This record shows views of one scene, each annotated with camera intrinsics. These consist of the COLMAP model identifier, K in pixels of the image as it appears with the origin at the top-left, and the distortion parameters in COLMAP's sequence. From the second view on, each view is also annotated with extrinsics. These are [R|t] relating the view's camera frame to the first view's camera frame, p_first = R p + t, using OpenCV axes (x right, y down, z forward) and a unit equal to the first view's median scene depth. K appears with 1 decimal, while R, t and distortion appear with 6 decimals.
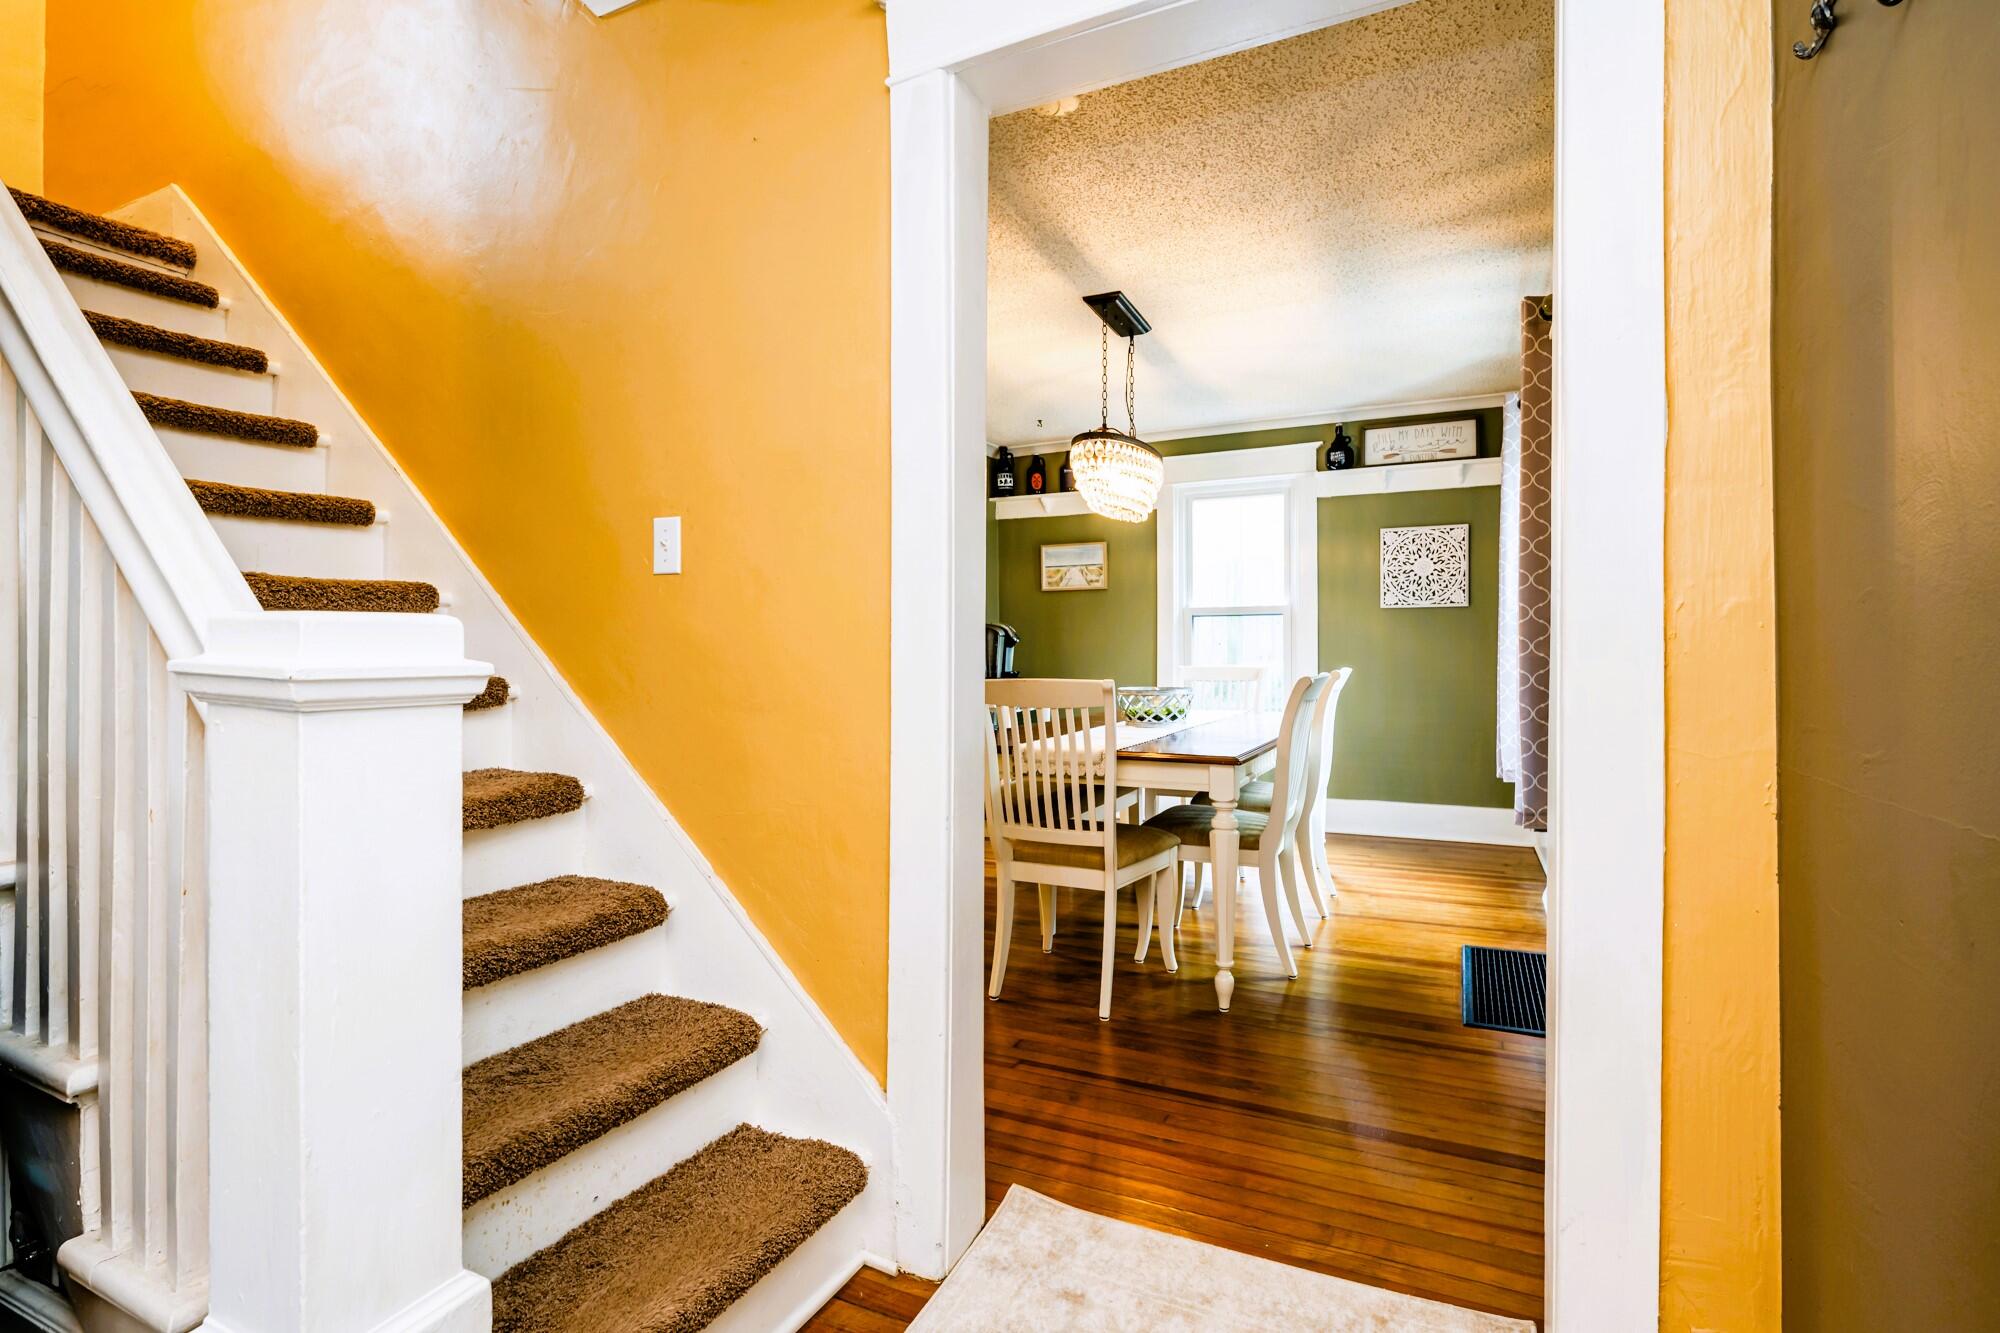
lens RADIAL K [[949.3, 0, 1000.6], [0, 949.3, 657.0], [0, 0, 1]] dist [0.000923, -0.000510]
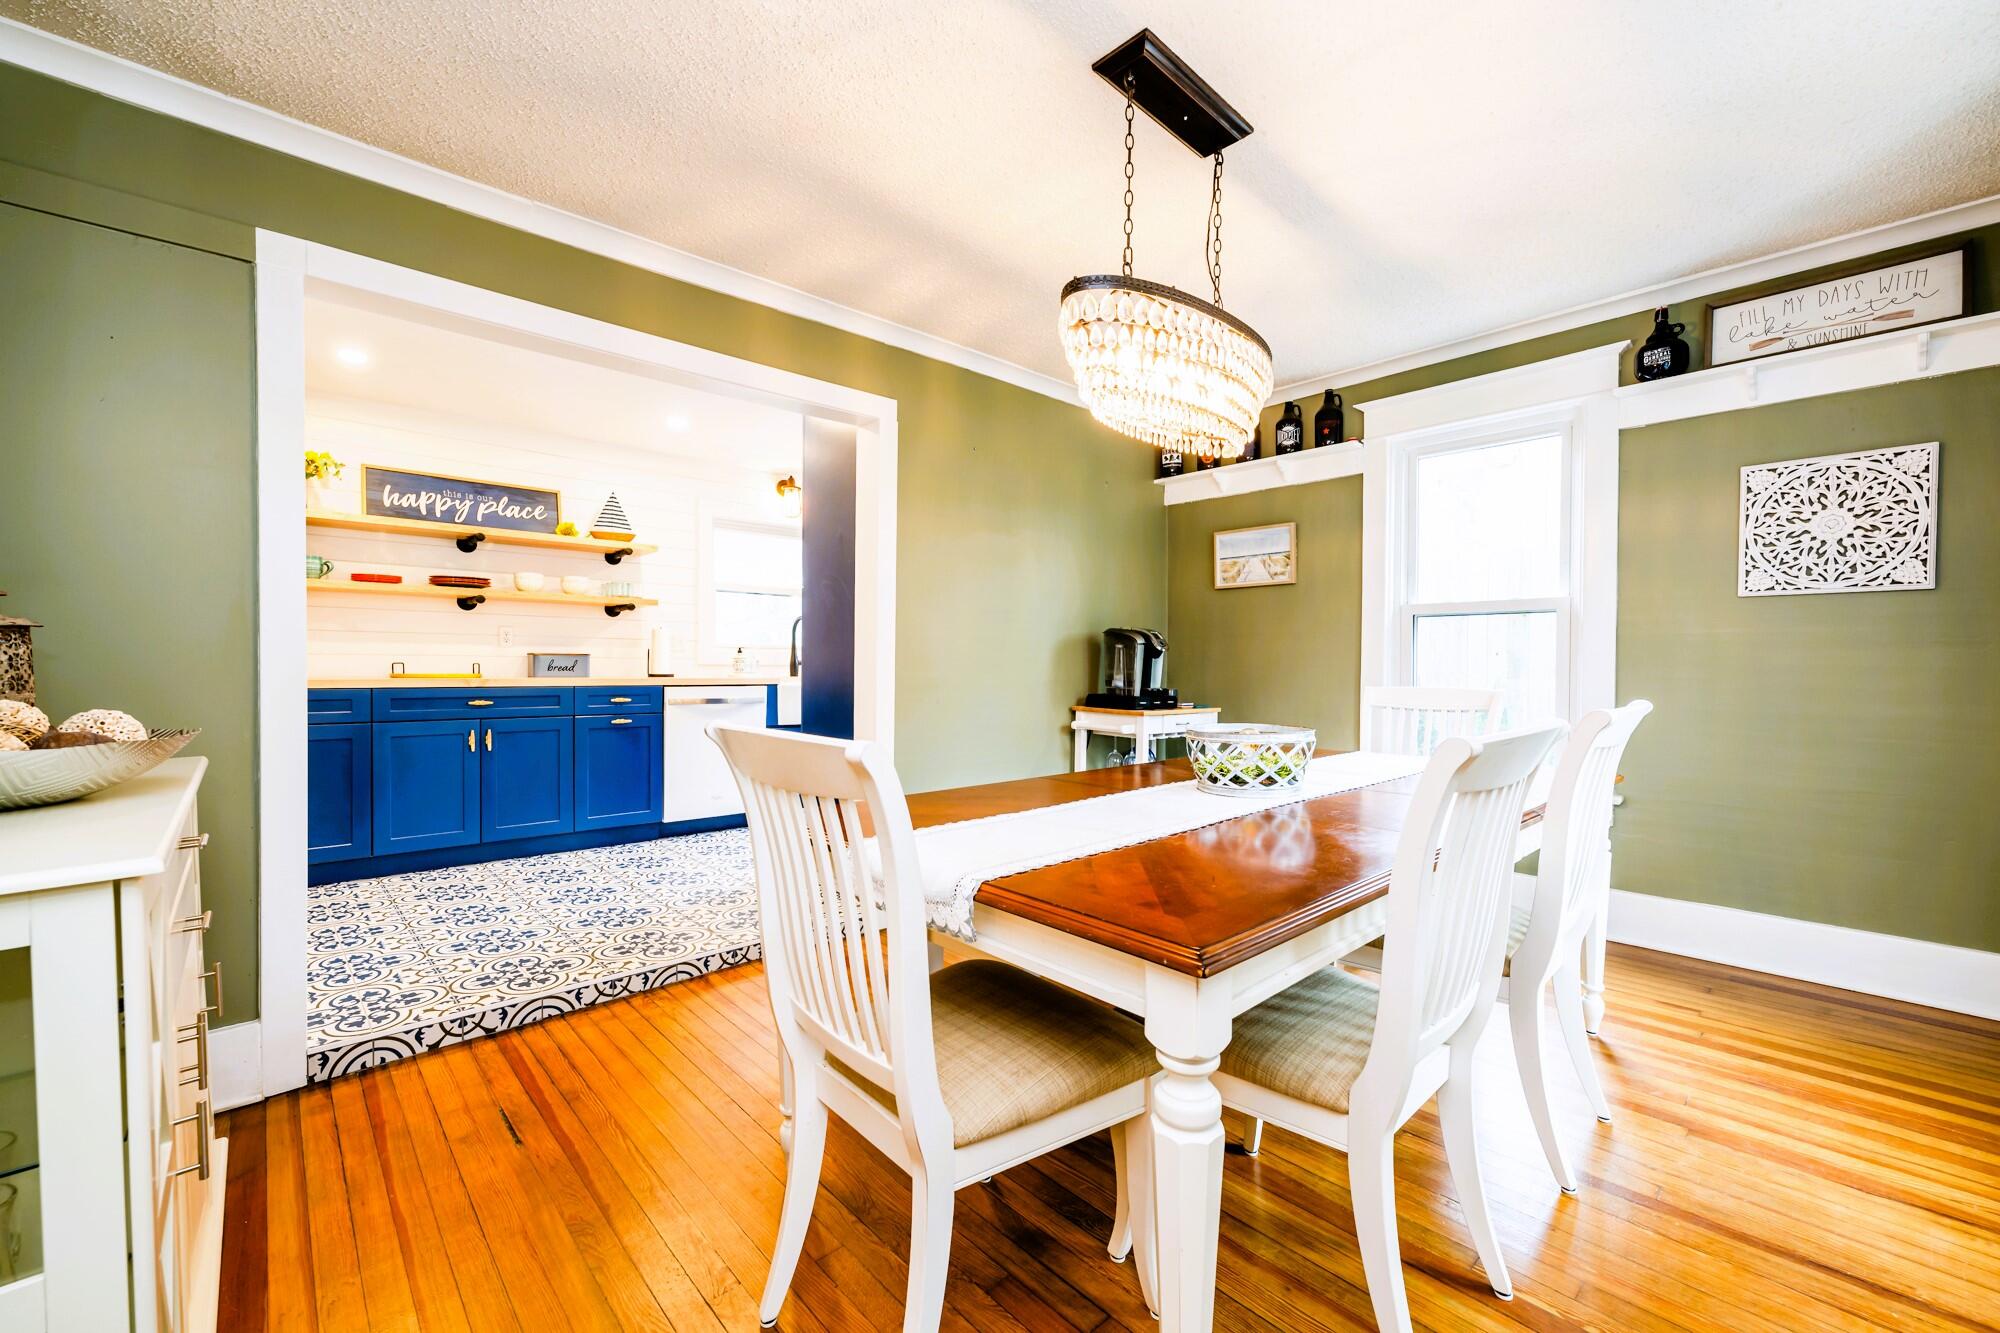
lens RADIAL K [[805.0, 0, 994.6], [0, 805.0, 678.8], [0, 0, 1]] dist [-0.001644, 0.000428]
pose [[0.929356, 0.013290, -0.368945, 0.147416], [-0.006550, 0.999788, 0.019514, -0.005308], [0.369127, -0.015719, 0.929246, 0.341676]]
